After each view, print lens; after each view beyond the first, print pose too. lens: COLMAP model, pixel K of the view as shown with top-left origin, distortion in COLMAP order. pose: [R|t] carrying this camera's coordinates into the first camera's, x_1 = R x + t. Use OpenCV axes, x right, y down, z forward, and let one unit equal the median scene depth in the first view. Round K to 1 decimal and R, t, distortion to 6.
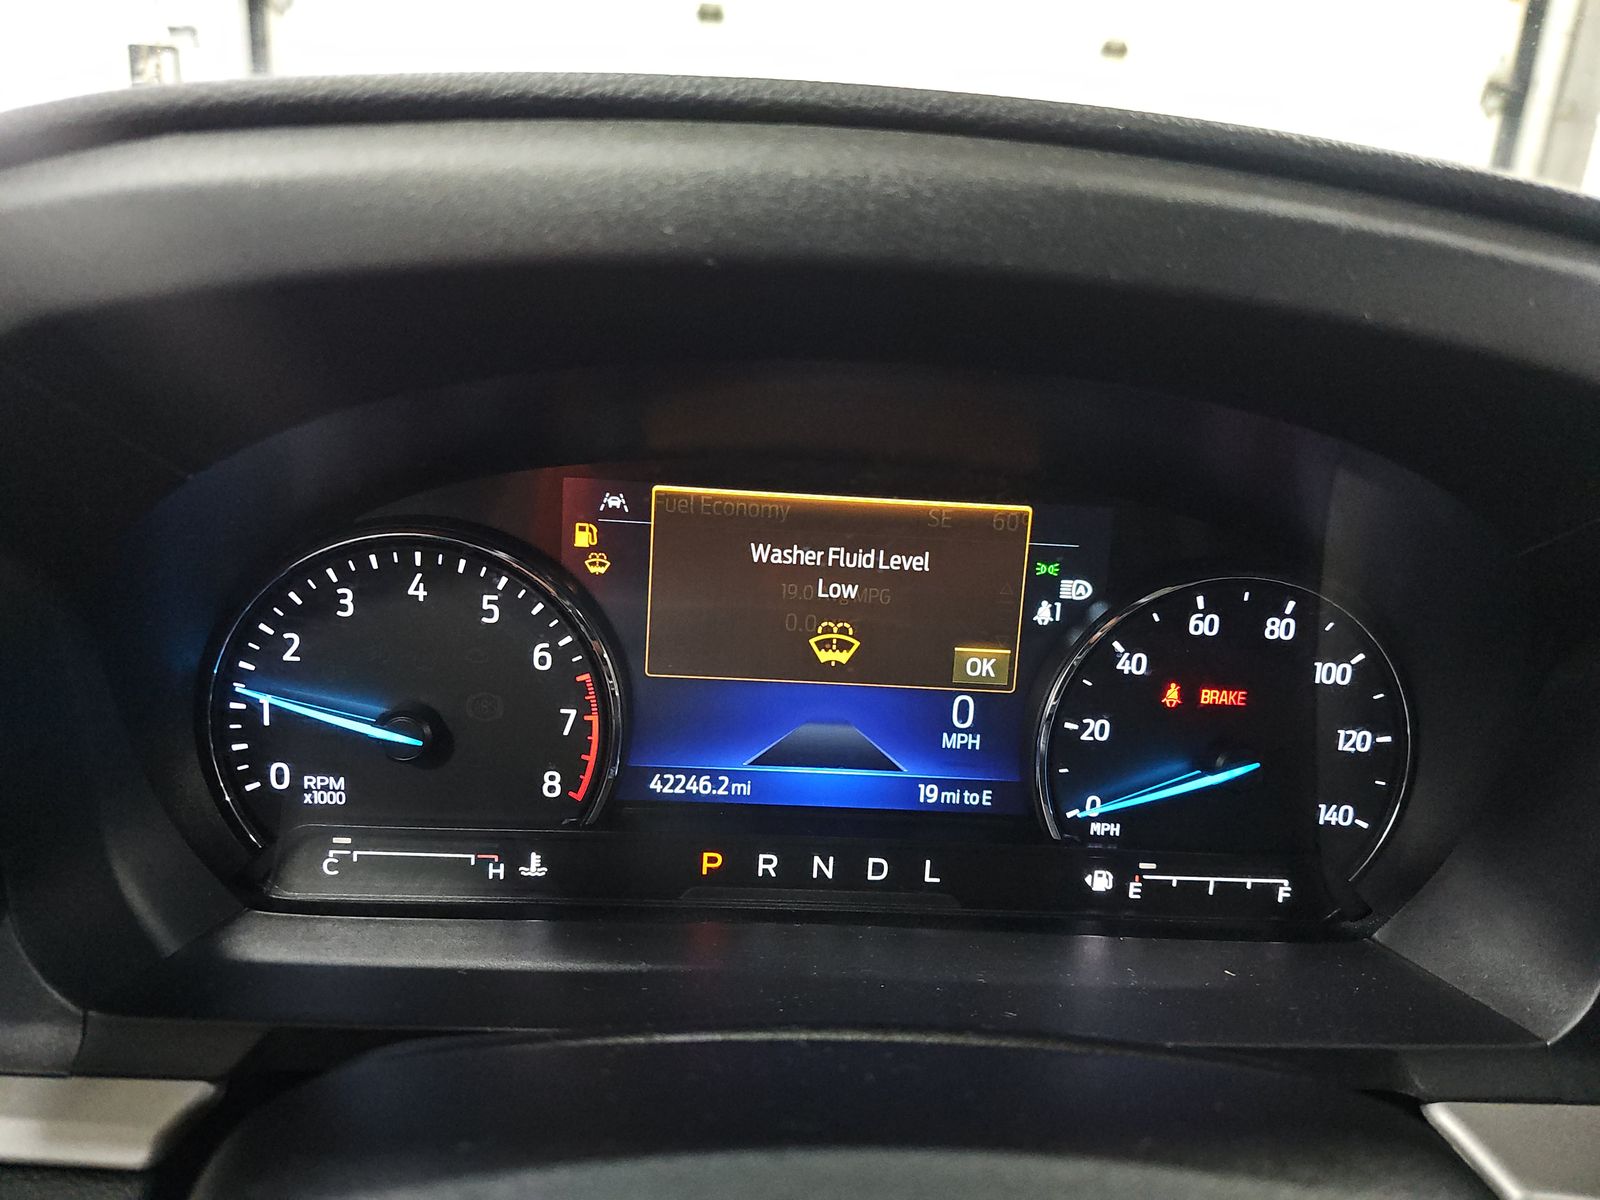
lens RADIAL K [[1075.7, 0, 780.6], [0, 1075.7, 598.8], [0, 0, 1]] dist [-0.004789, -0.000972]
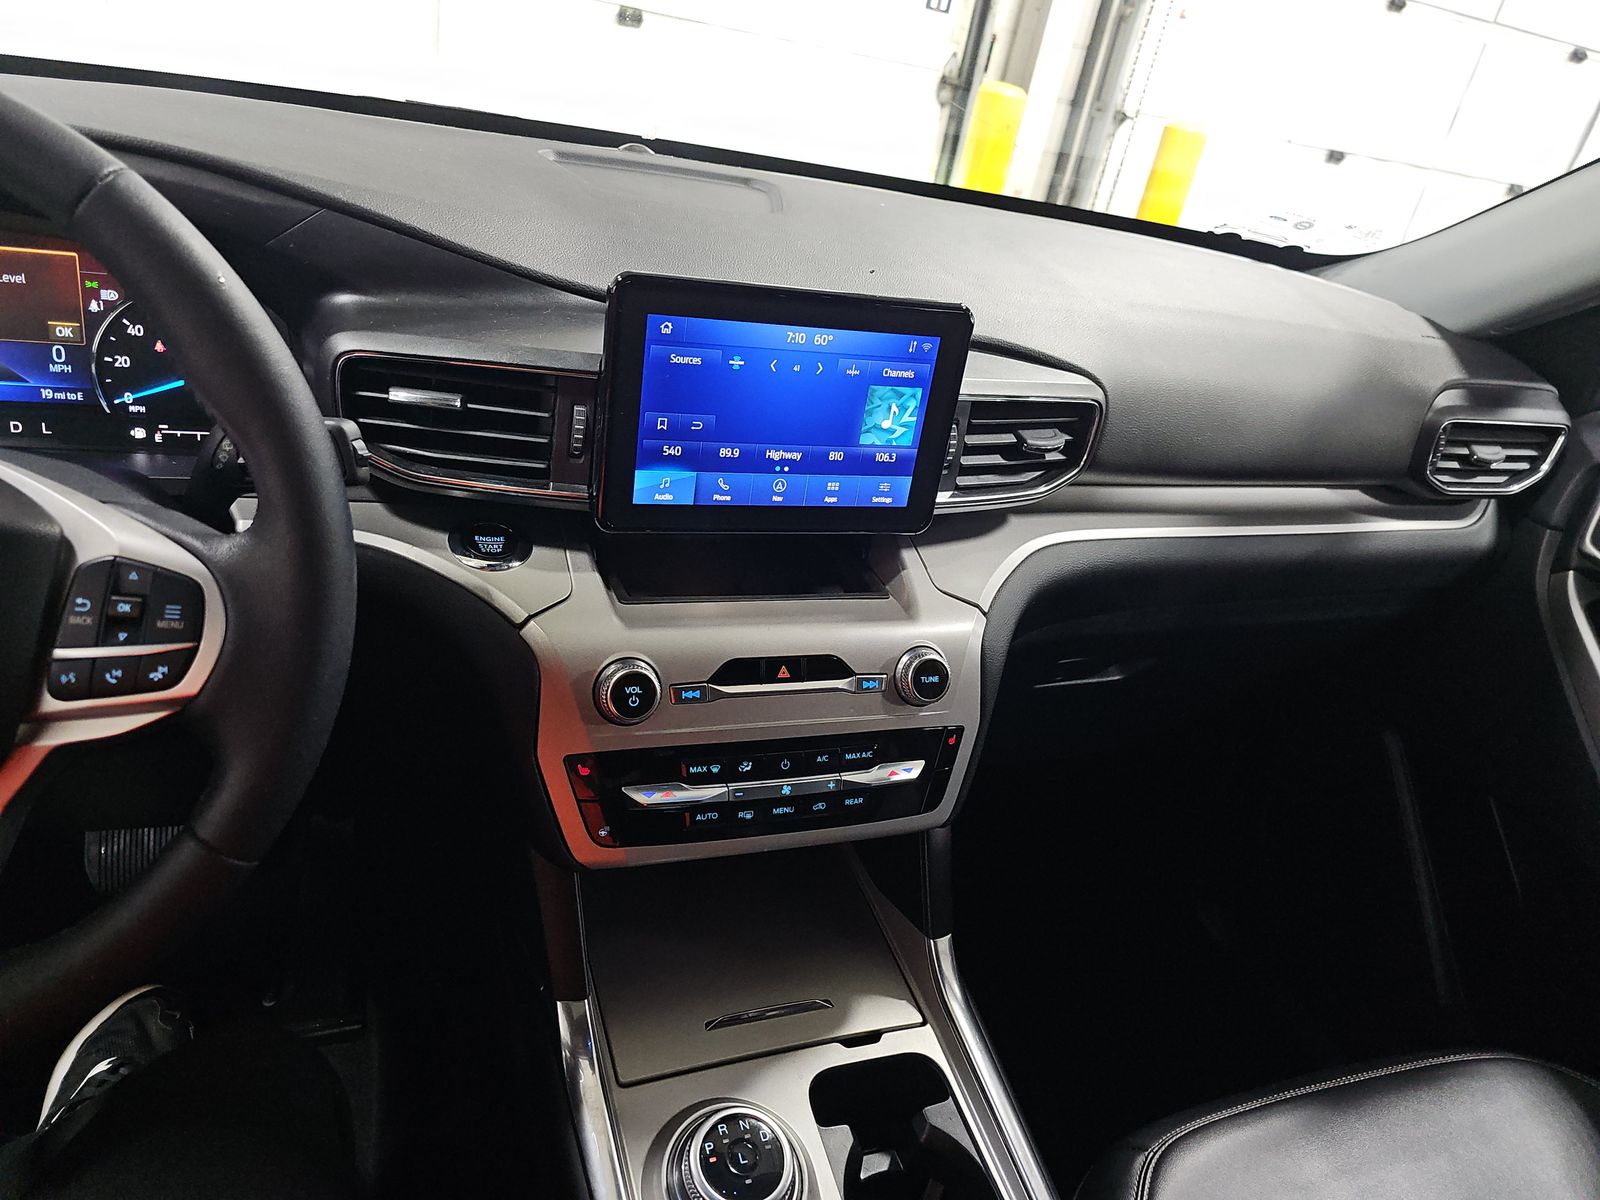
lens RADIAL K [[1062.1, 0, 798.3], [0, 1062.1, 615.6], [0, 0, 1]] dist [0.046405, -0.043639]
pose [[0.949098, -0.060444, 0.309126, 0.889761], [-0.011986, 0.973773, 0.227206, 0.111937], [-0.314752, -0.219346, 0.923482, -1.562051]]
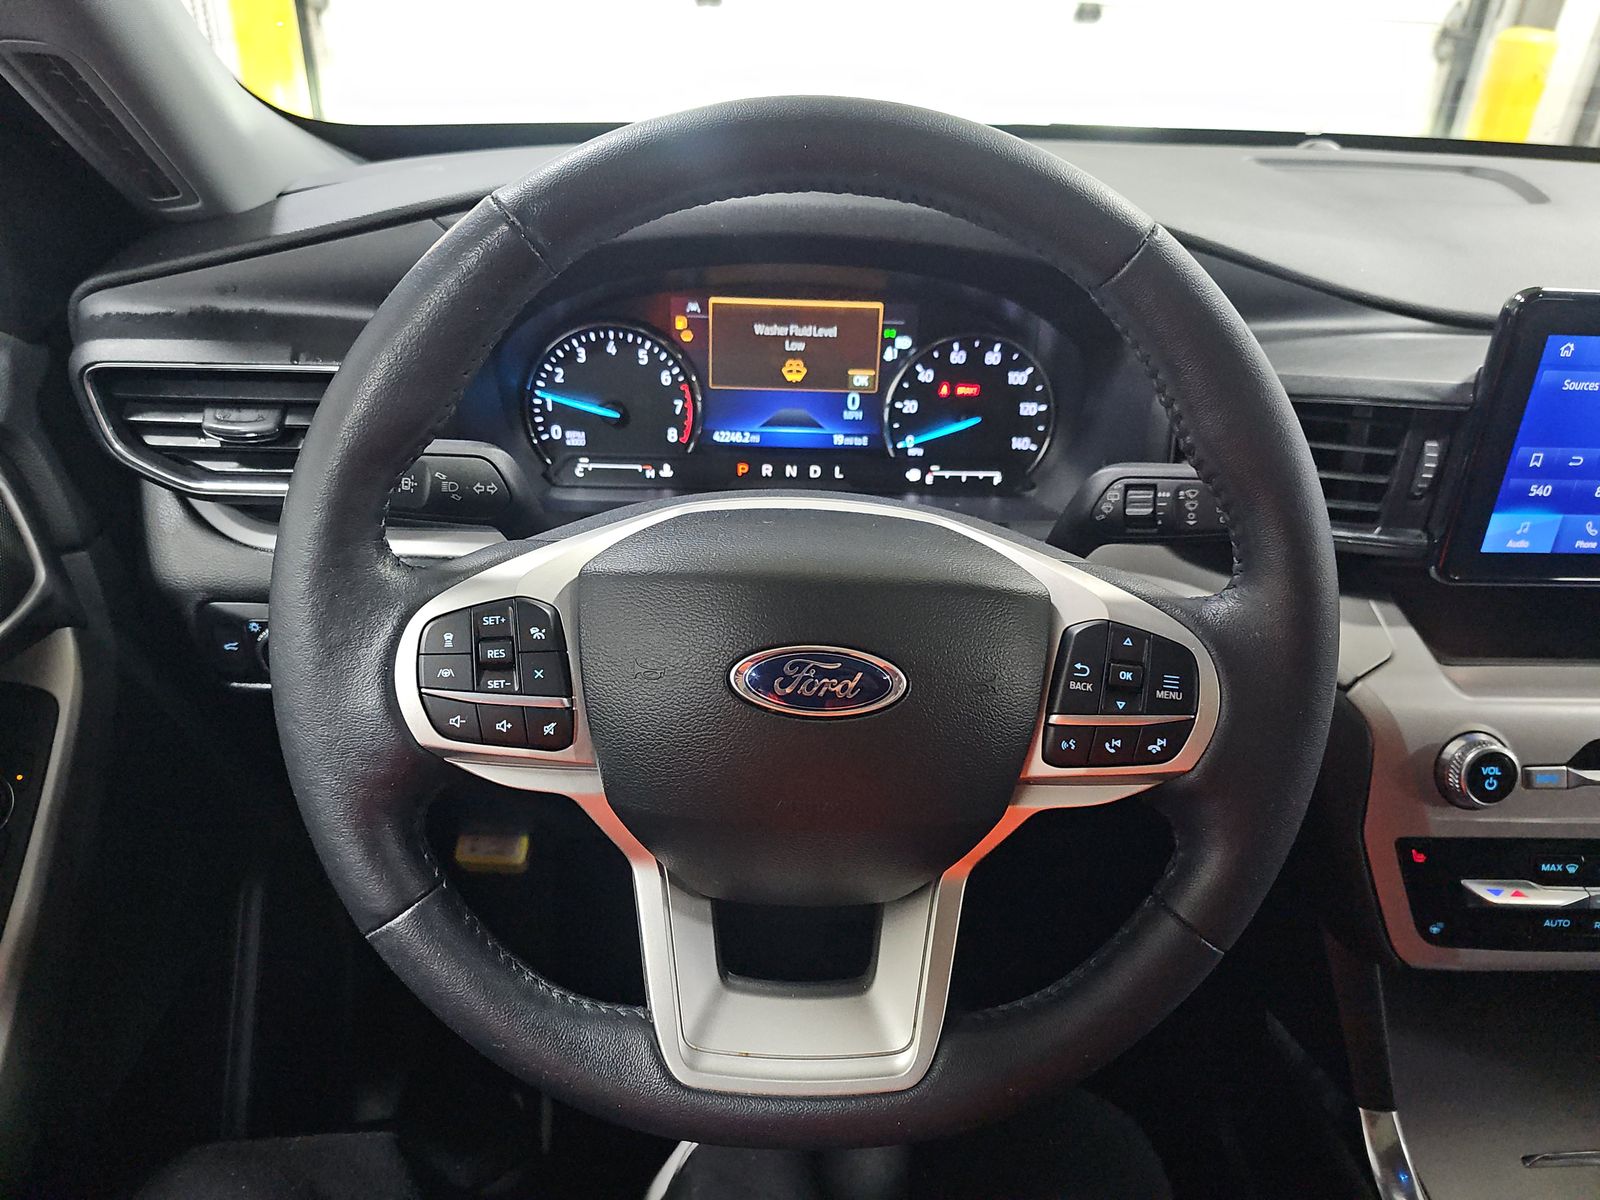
lens RADIAL K [[1077.6, 0, 803.6], [0, 1077.6, 597.8], [0, 0, 1]] dist [0.088594, -0.112312]
pose [[0.999723, -0.022717, -0.006139, 0.073696], [0.023495, 0.978123, 0.206696, 0.039829], [0.001309, -0.206783, 0.978386, -1.304755]]
